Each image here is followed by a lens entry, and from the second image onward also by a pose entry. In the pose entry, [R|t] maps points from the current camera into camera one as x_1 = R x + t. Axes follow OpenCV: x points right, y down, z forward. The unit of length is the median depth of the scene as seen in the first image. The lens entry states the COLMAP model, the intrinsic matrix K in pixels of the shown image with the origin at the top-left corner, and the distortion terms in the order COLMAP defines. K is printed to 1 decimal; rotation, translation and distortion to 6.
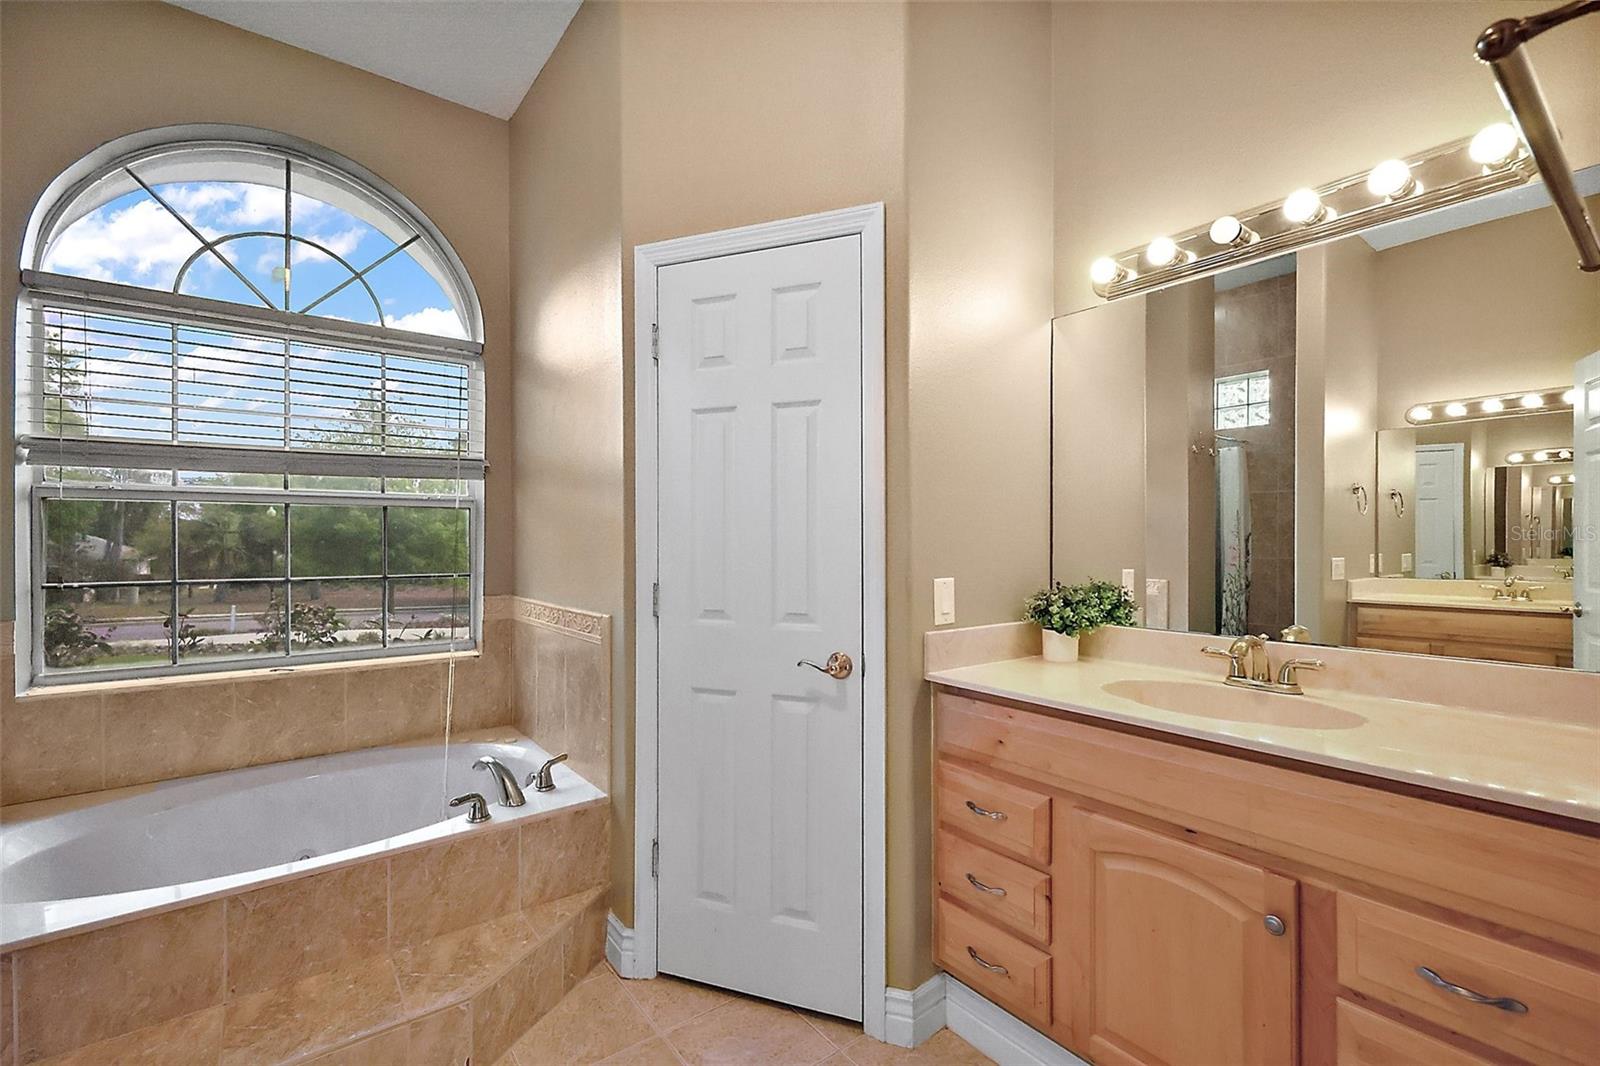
lens RADIAL K [[700.4, 0, 799.6], [0, 700.4, 536.1], [0, 0, 1]] dist [0.001192, 0.000572]
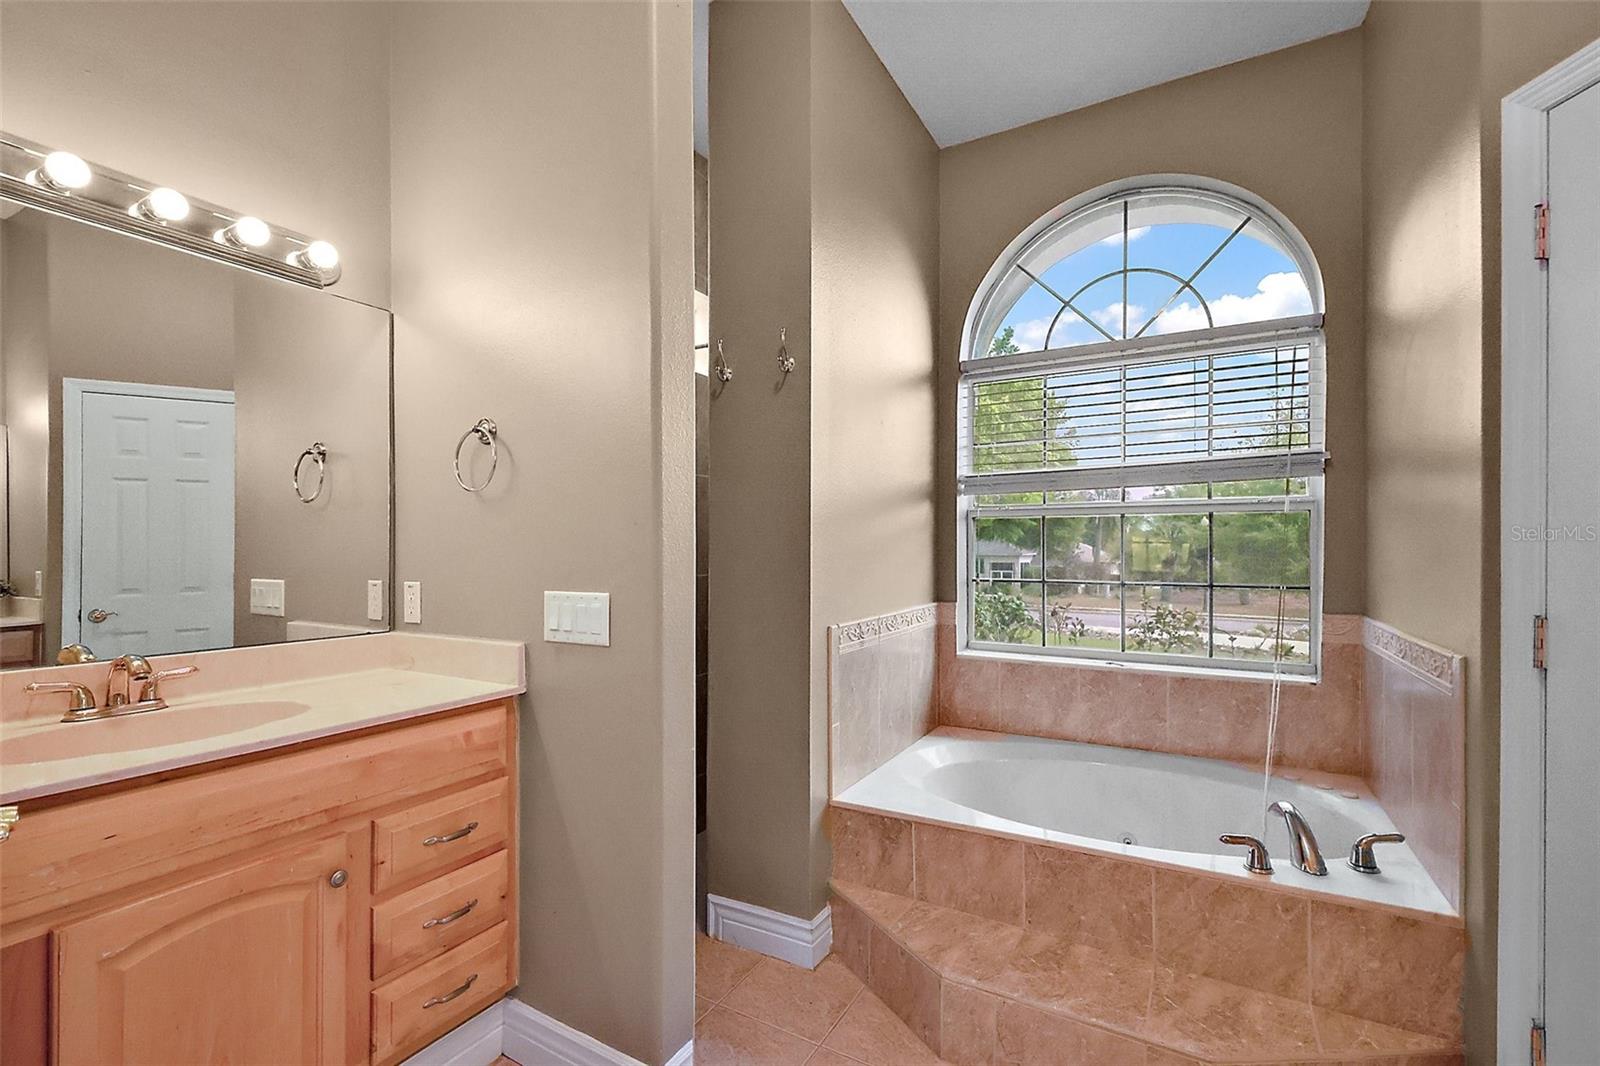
lens RADIAL K [[700.4, 0, 800.3], [0, 700.4, 546.0], [0, 0, 1]] dist [0.001192, 0.000572]
pose [[0.385861, -0.002114, -0.922555, 0.108791], [0.006610, 0.999978, 0.000473, 0.000186], [0.922533, -0.006281, 0.385866, 0.128253]]
